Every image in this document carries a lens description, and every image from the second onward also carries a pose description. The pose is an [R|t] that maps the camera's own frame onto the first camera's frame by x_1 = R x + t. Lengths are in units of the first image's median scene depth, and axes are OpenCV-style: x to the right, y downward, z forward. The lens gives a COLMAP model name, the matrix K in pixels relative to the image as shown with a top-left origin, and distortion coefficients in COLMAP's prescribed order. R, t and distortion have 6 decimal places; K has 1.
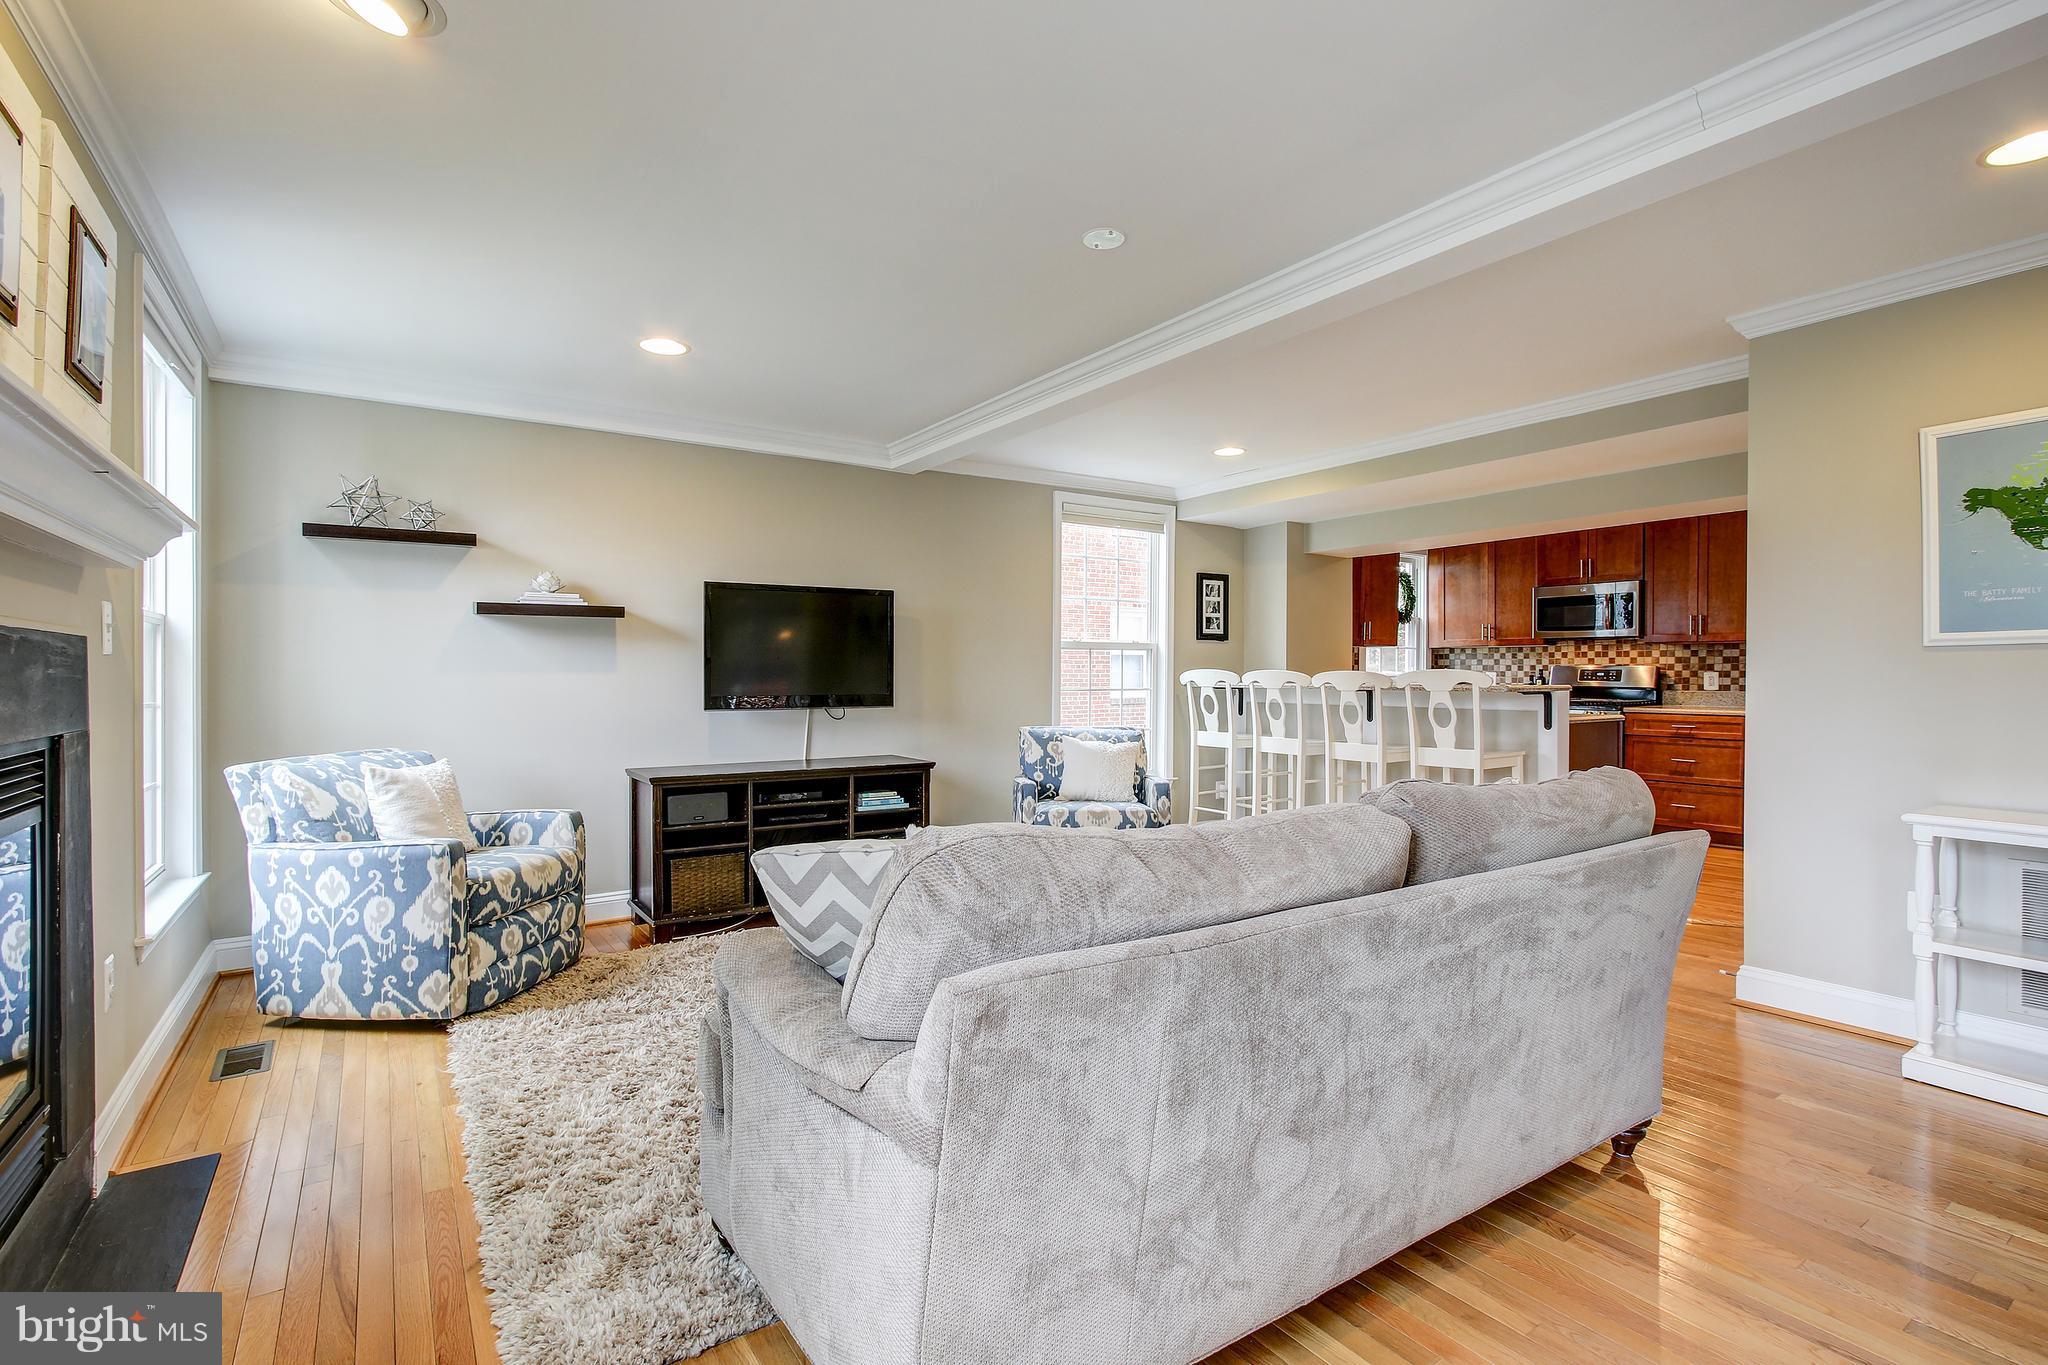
lens RADIAL K [[948.2, 0, 1028.5], [0, 948.2, 681.5], [0, 0, 1]] dist [-0.005082, -0.000422]
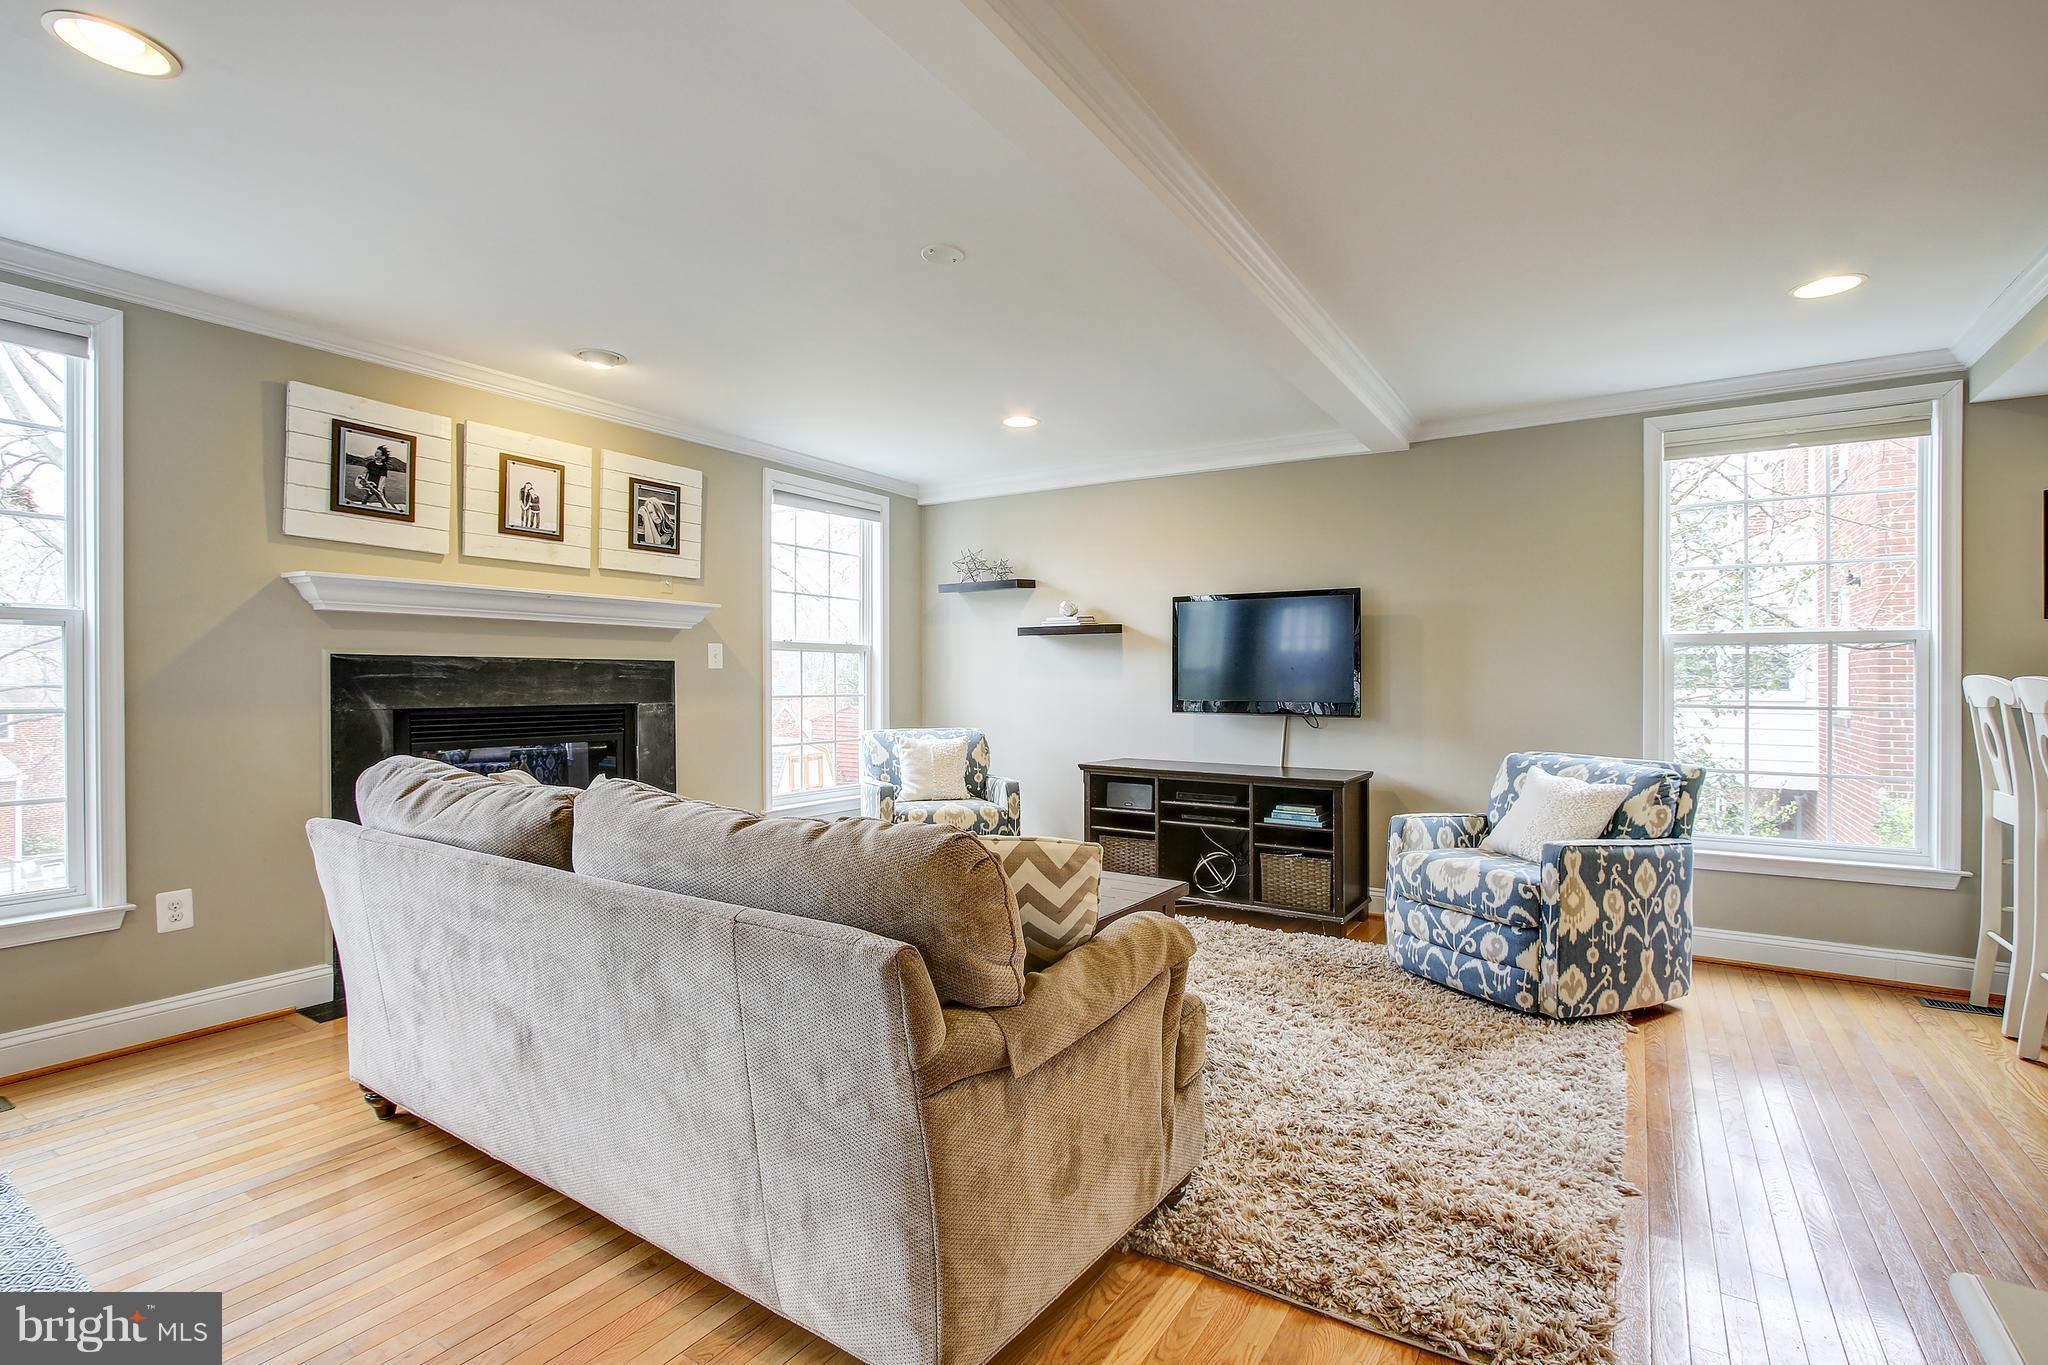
lens RADIAL K [[948.2, 0, 1026.1], [0, 948.2, 673.7], [0, 0, 1]] dist [-0.005082, -0.000422]
pose [[0.384728, 0.001485, -0.923029, 0.645884], [-0.009252, 0.999955, -0.002247, -0.011120], [0.922984, 0.009404, 0.384724, 0.416787]]
